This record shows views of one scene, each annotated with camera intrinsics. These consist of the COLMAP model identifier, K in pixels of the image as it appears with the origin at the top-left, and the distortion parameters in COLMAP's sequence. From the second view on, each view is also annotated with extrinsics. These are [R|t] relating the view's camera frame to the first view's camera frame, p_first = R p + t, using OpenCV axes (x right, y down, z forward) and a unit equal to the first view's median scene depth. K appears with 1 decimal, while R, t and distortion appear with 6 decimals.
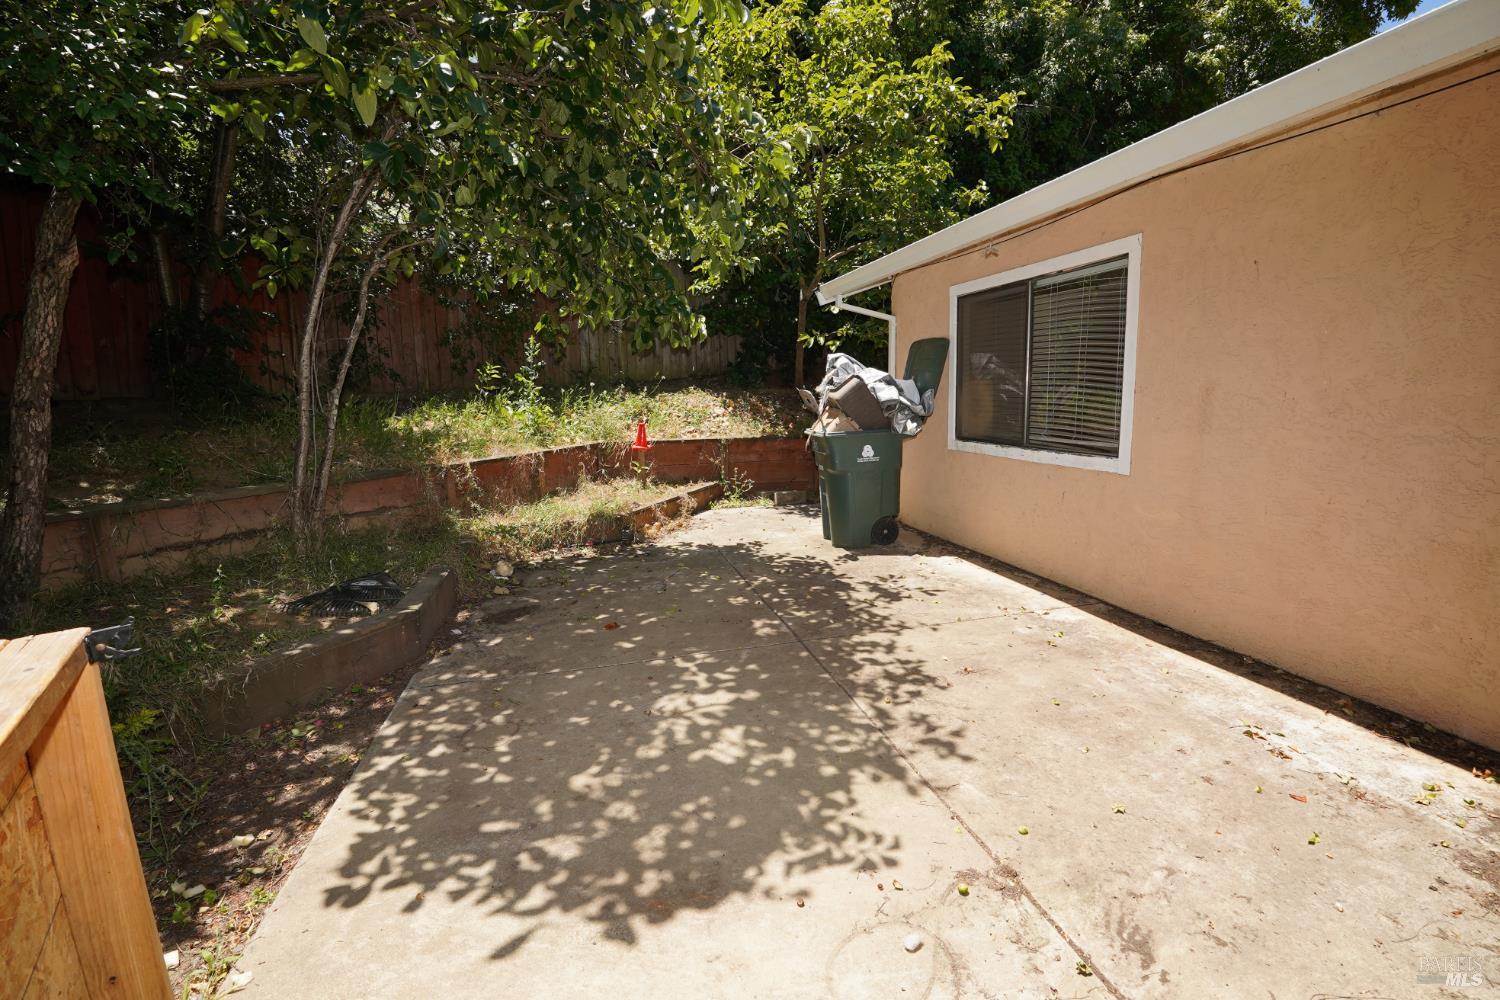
lens RADIAL K [[653.4, 0, 753.4], [0, 653.4, 501.5], [0, 0, 1]] dist [-0.068472, 0.014052]
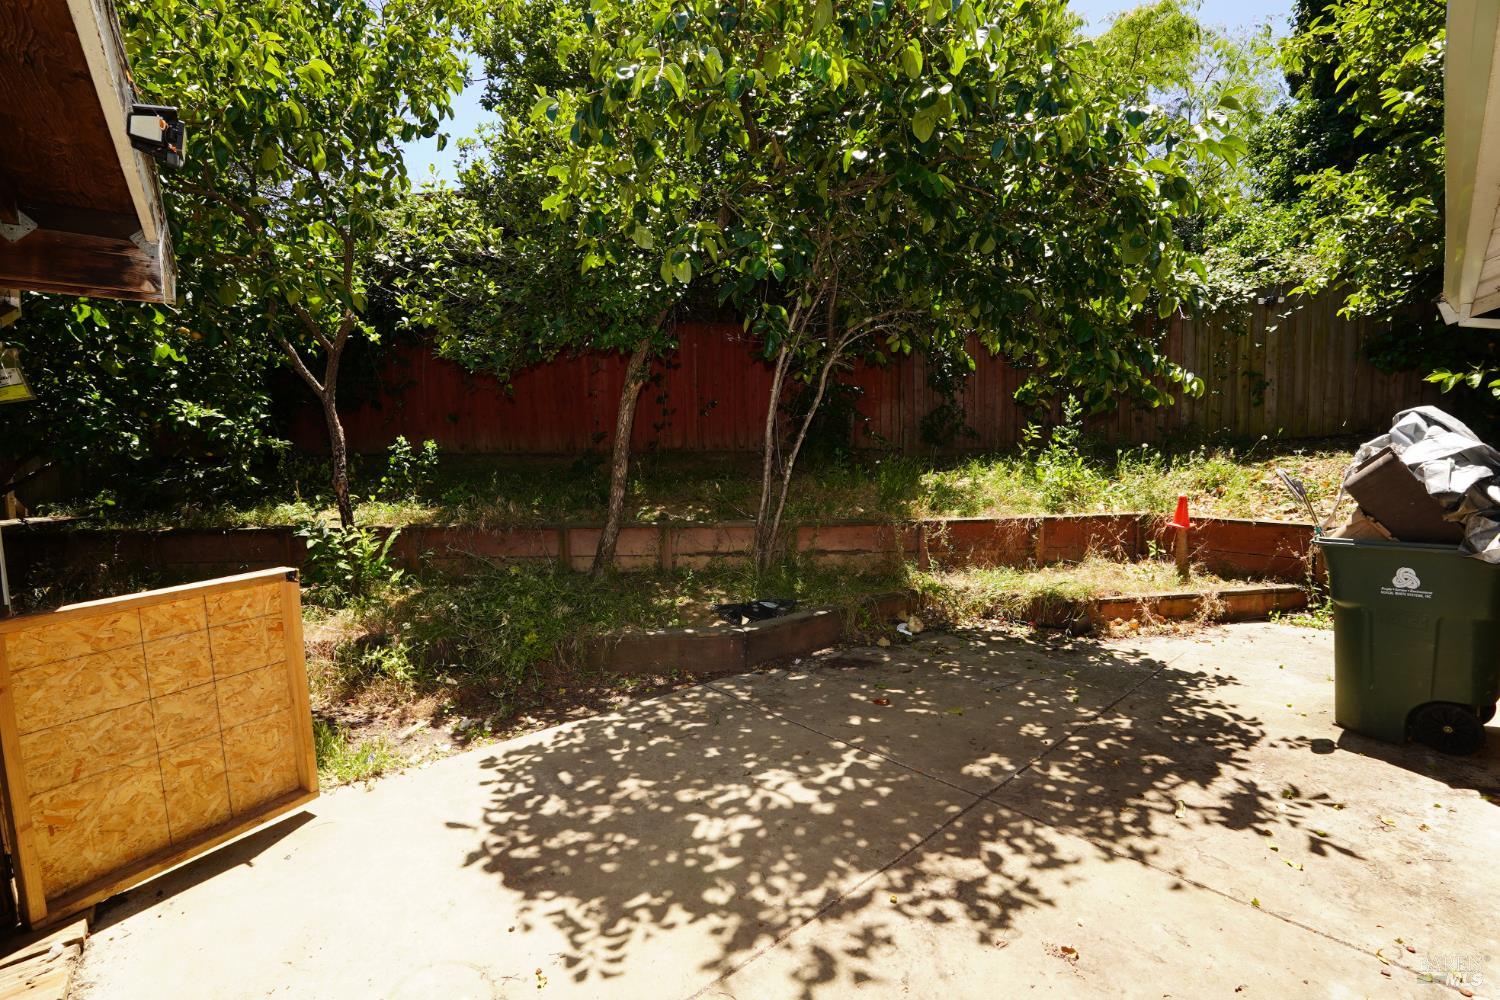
lens RADIAL K [[653.4, 0, 753.4], [0, 653.4, 501.5], [0, 0, 1]] dist [-0.068472, 0.014052]
pose [[0.459424, 0.083116, -0.884320, 0.406472], [-0.143142, 0.989527, 0.018639, -0.075499], [0.876607, 0.118020, 0.466509, 0.249470]]
